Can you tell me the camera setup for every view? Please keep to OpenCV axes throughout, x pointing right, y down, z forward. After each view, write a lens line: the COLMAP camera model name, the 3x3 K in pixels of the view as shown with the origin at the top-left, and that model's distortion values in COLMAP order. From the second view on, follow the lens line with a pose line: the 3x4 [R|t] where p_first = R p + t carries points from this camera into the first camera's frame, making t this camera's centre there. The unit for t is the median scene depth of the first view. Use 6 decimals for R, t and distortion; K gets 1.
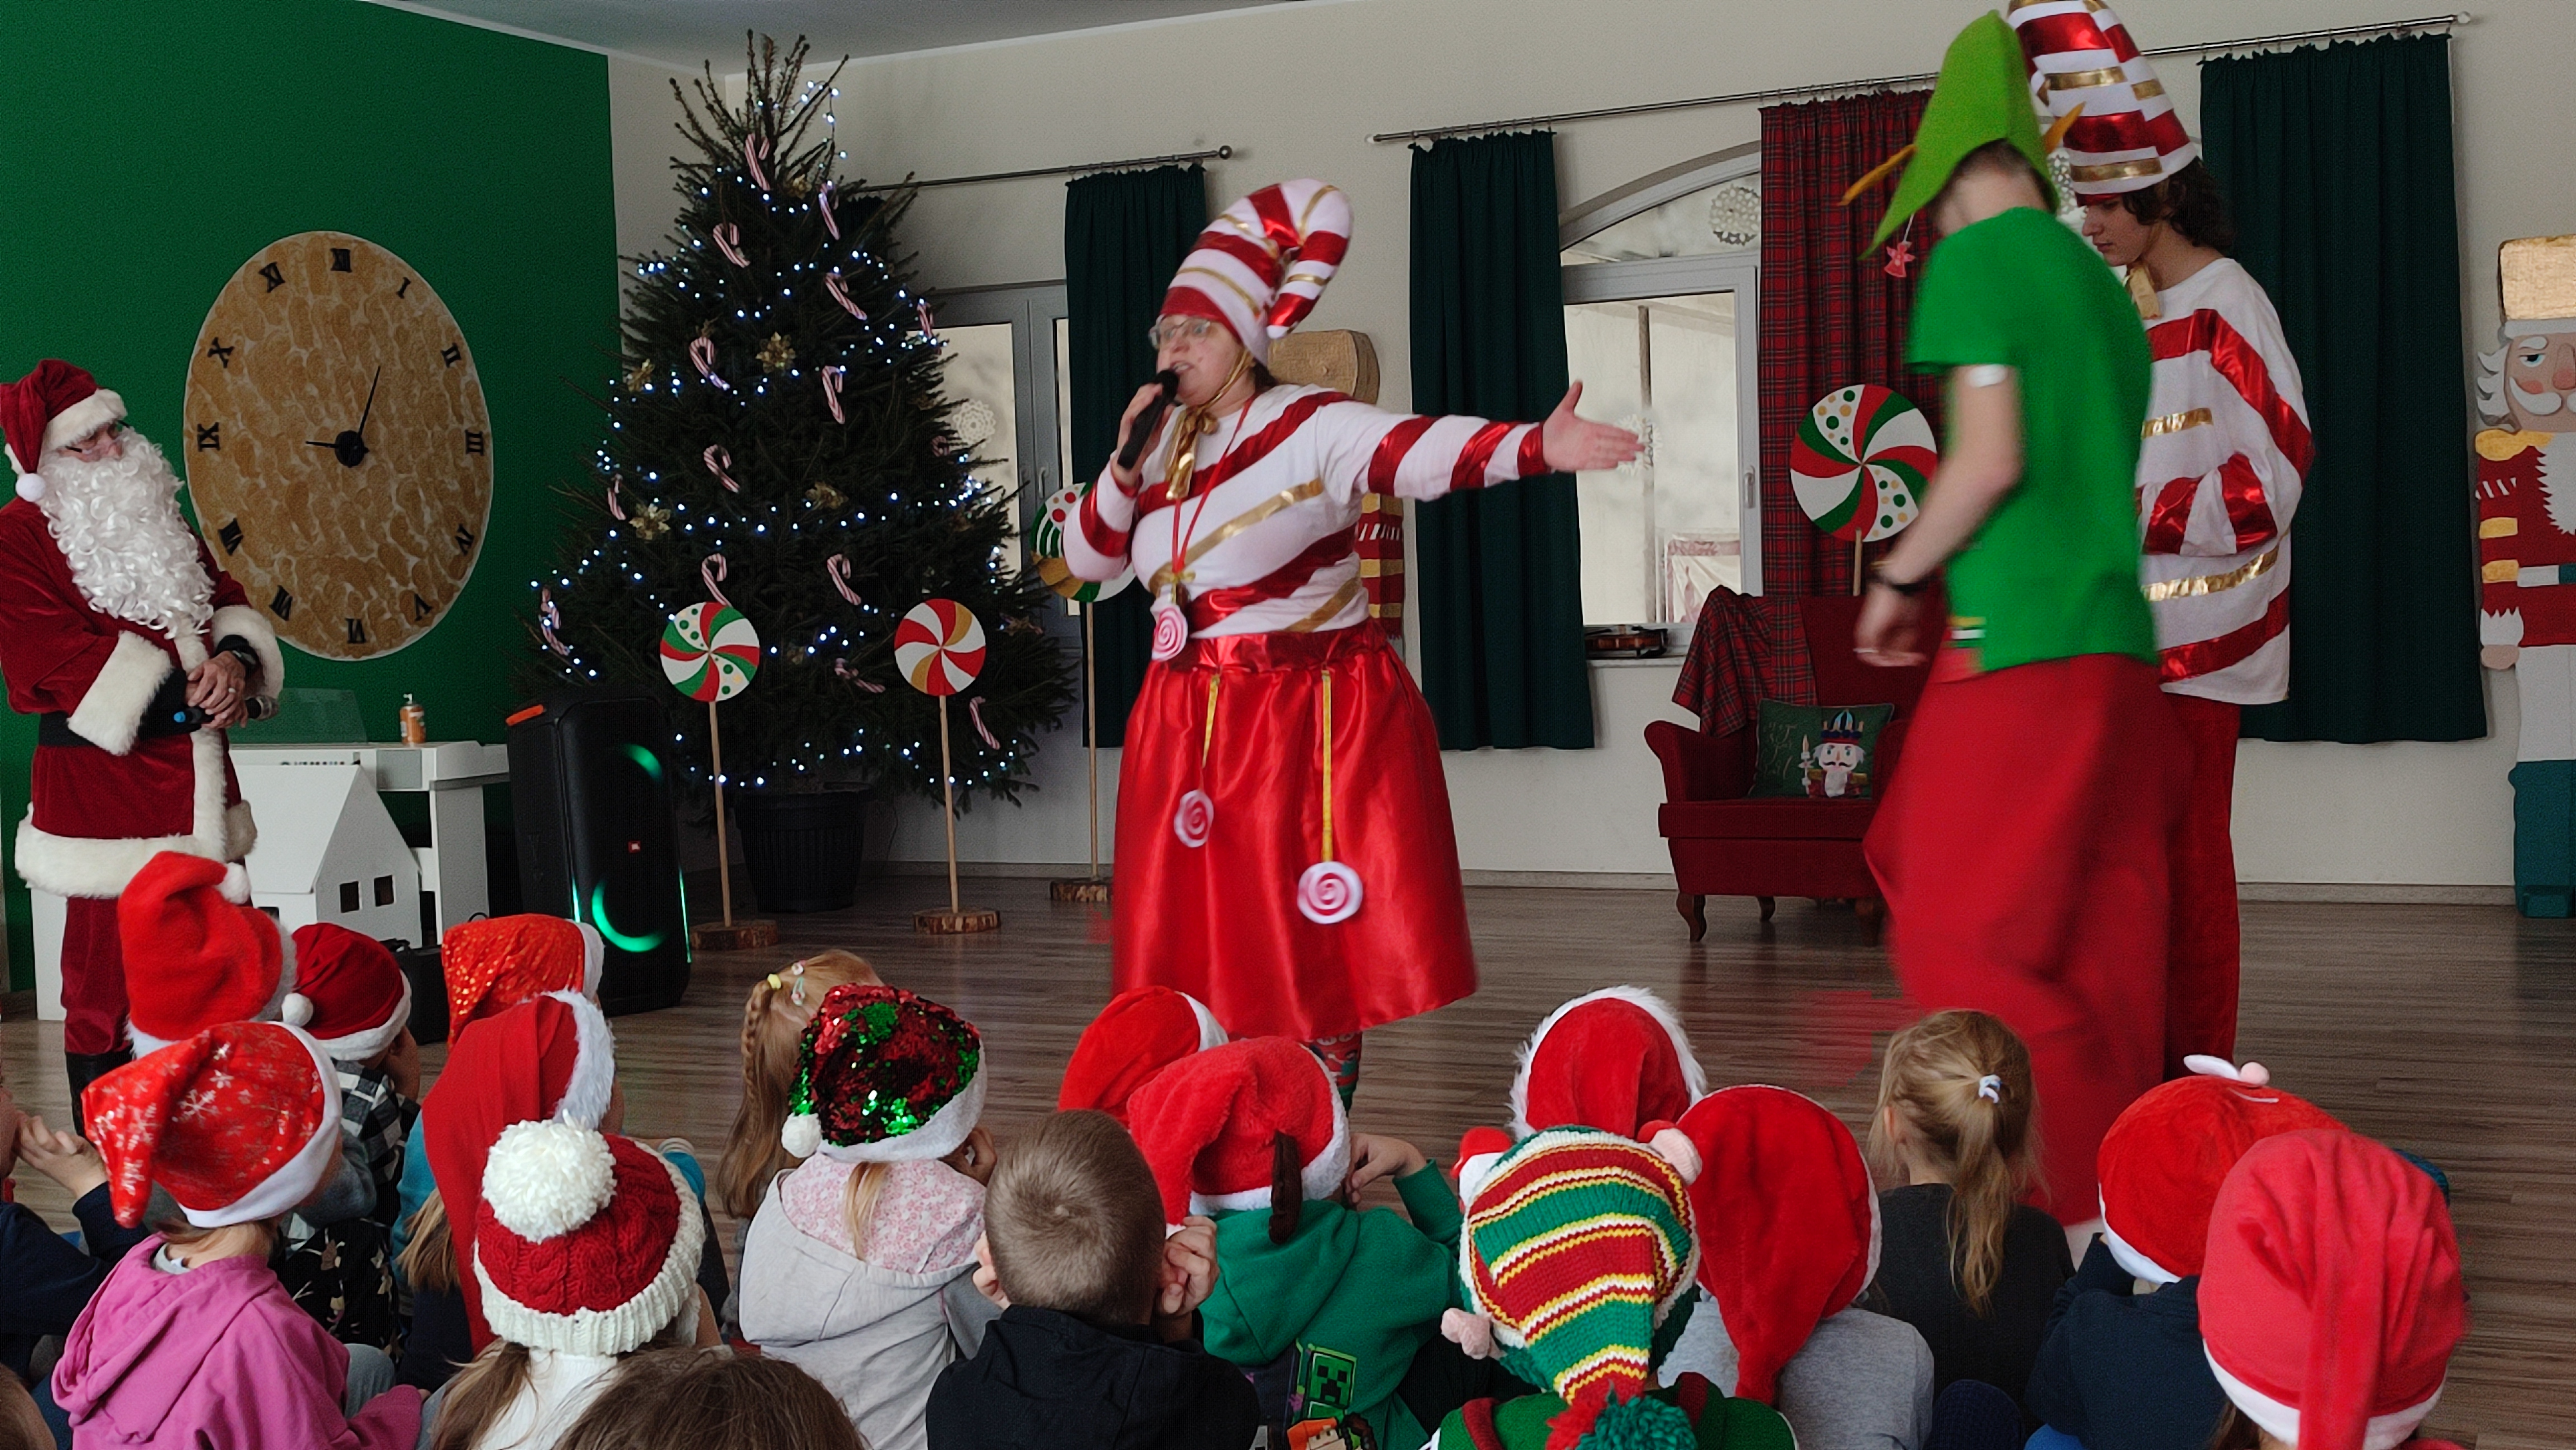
lens RADIAL K [[2810.9, 0, 1298.0], [0, 2810.9, 739.0], [0, 0, 1]] dist [-0.011597, 0.000000]
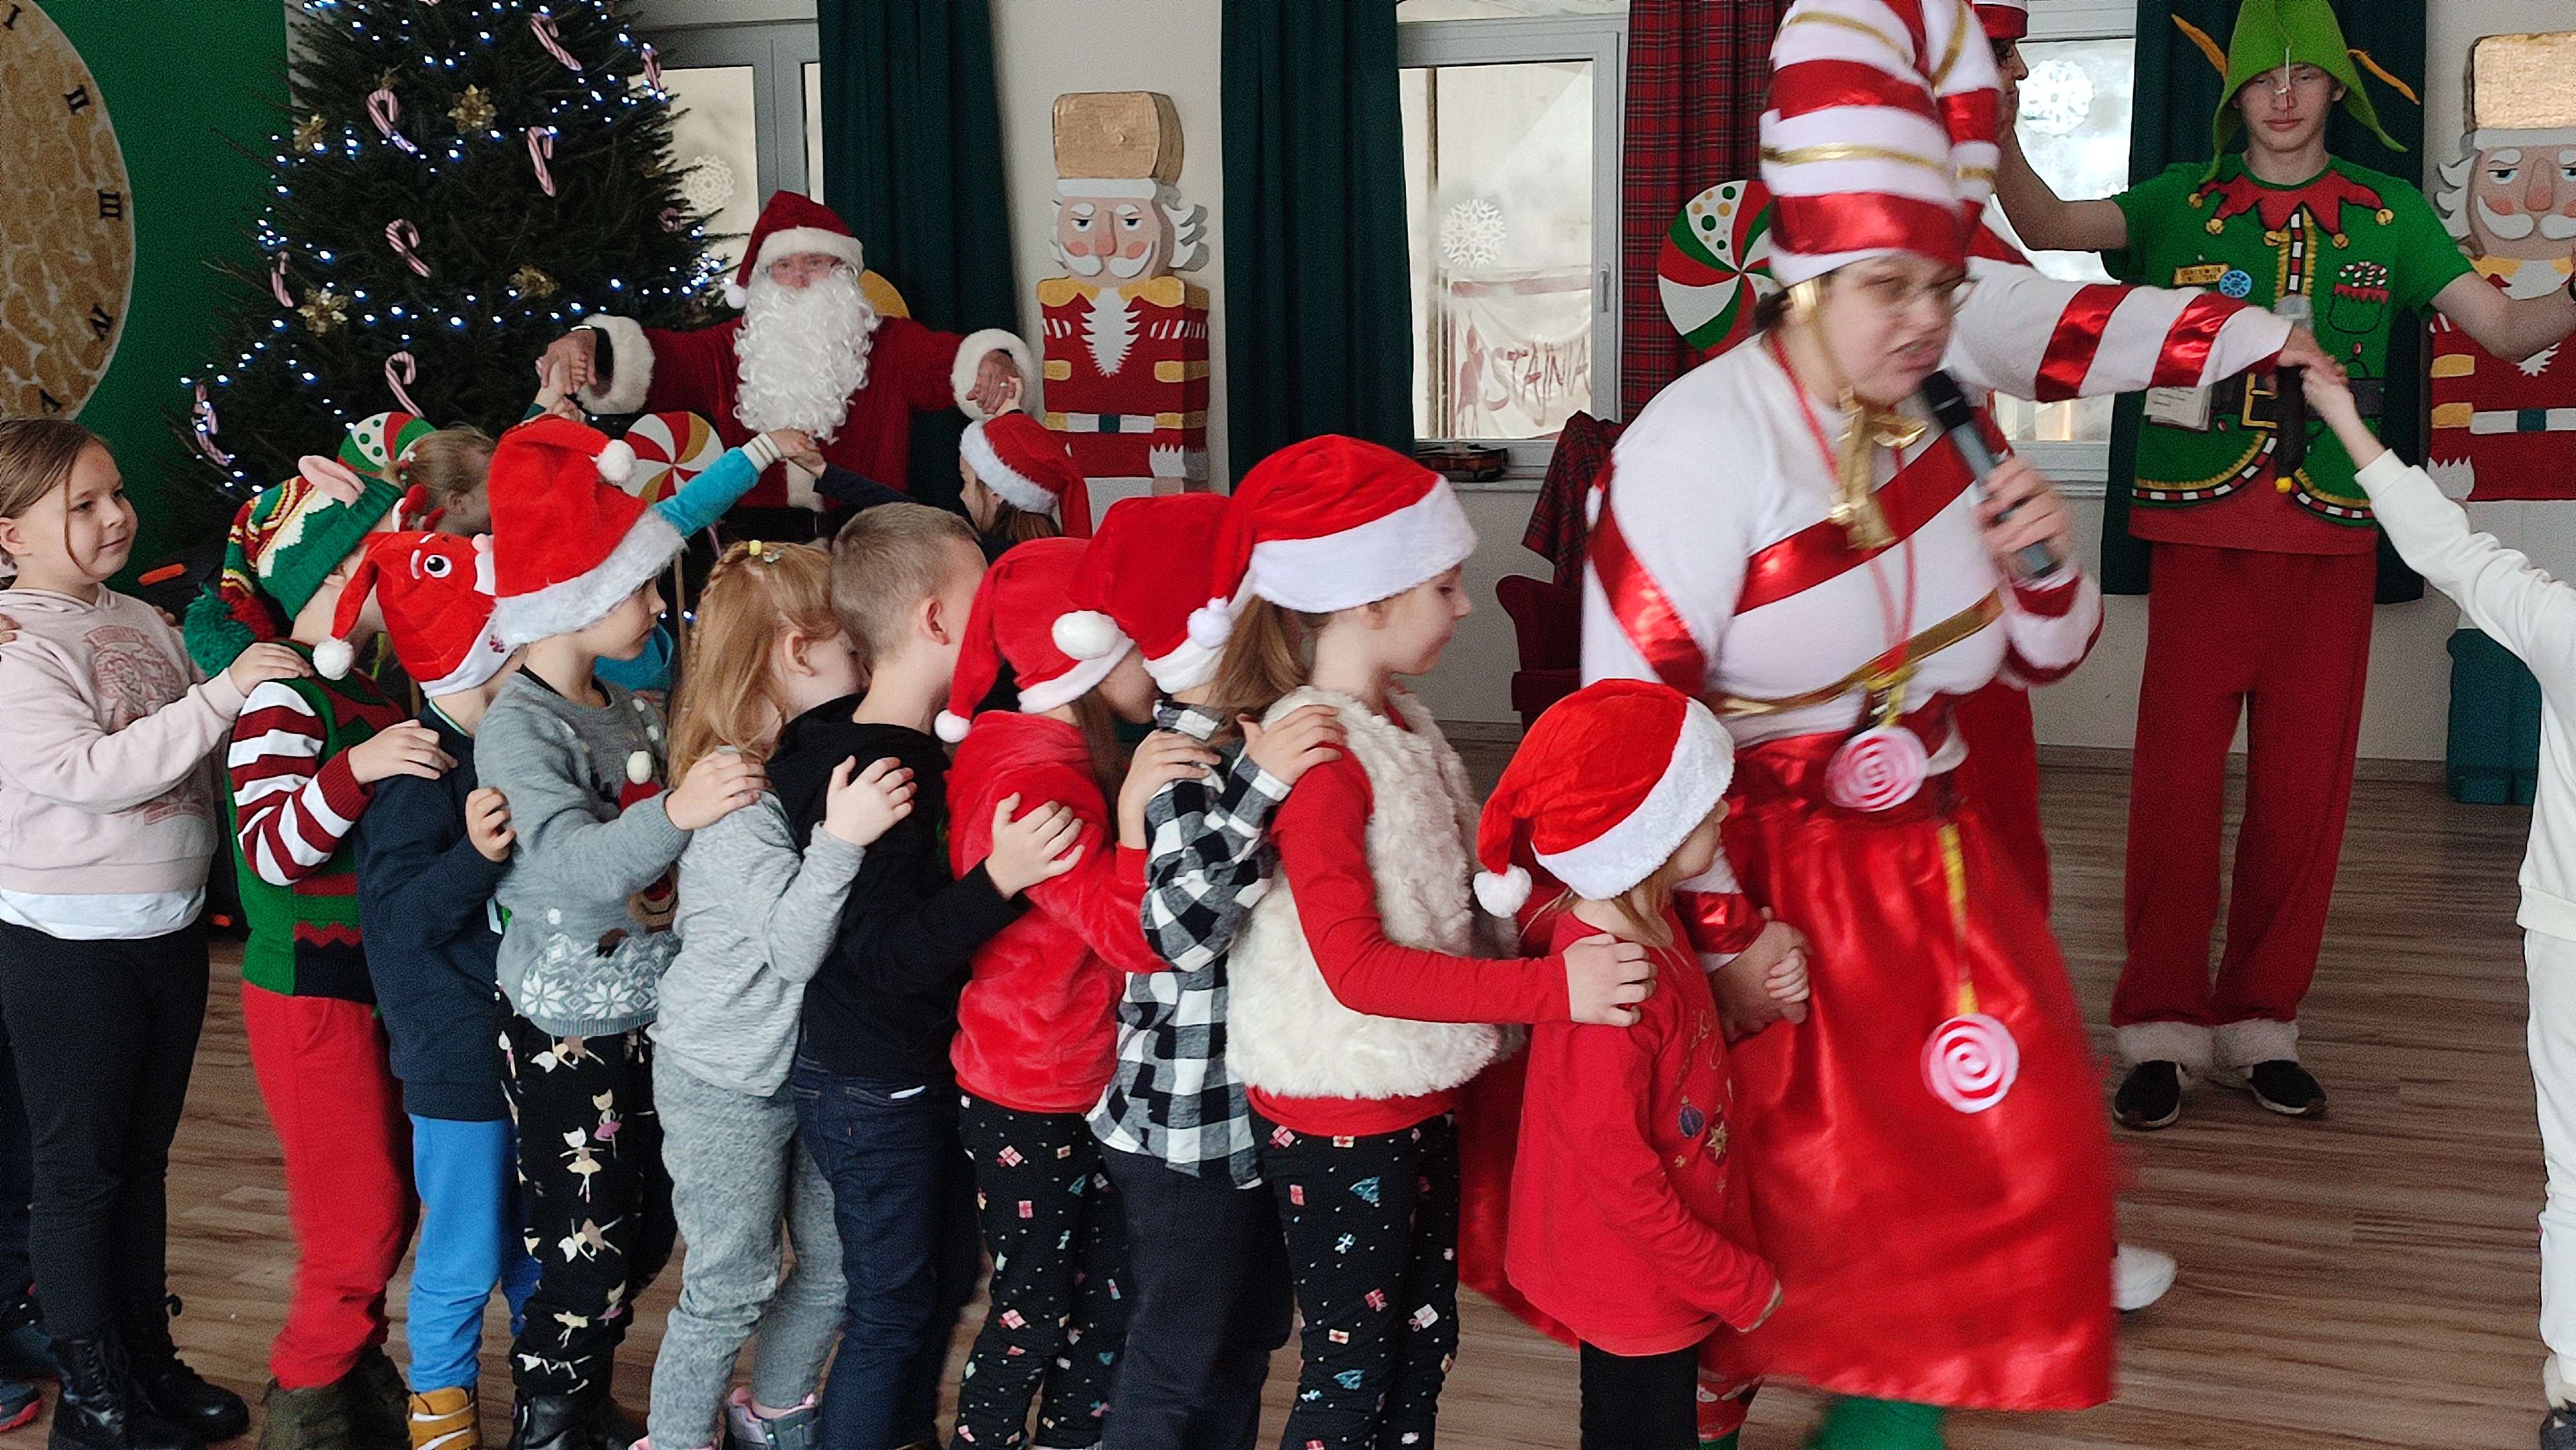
lens RADIAL K [[2810.9, 0, 1261.8], [0, 2810.9, 739.9], [0, 0, 1]] dist [-0.011597, 0.000000]
pose [[0.996660, 0.006458, 0.081410, -0.017390], [-0.015179, 0.994147, 0.106966, -0.043455], [-0.080243, -0.107844, 0.990924, 0.128384]]
